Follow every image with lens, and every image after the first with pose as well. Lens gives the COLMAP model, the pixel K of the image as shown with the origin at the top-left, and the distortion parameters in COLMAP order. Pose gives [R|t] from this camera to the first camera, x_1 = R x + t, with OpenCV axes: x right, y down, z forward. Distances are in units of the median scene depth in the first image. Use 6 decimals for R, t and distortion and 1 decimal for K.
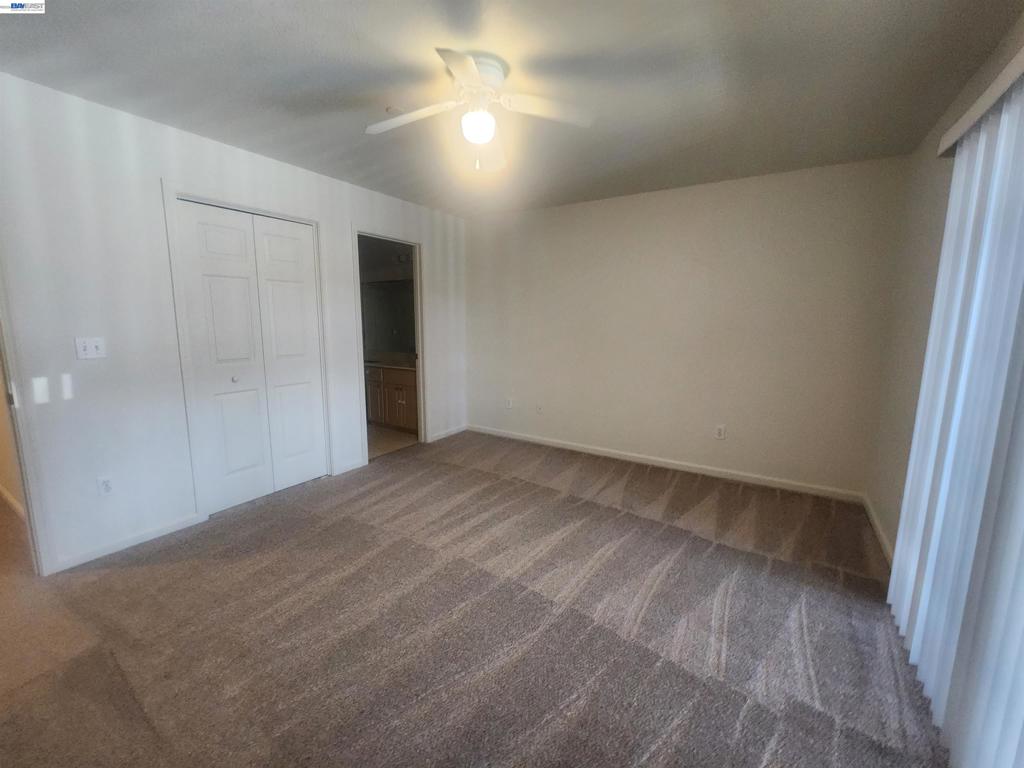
lens RADIAL K [[423.7, 0, 515.3], [0, 423.7, 383.0], [0, 0, 1]] dist [-0.000519, -0.000201]
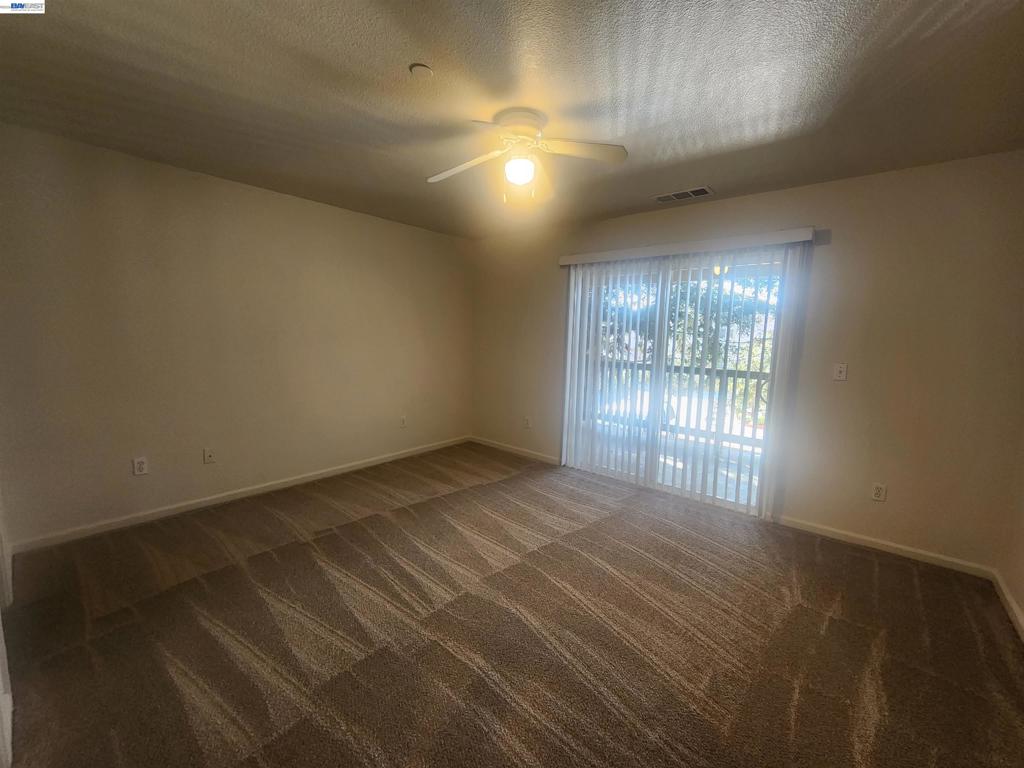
lens RADIAL K [[423.7, 0, 515.3], [0, 423.7, 383.0], [0, 0, 1]] dist [-0.000519, -0.000201]
pose [[0.125451, -0.120445, 0.984761, -0.826452], [0.126388, 0.986456, 0.104551, -0.098875], [-0.984016, 0.111346, 0.138975, 0.605330]]
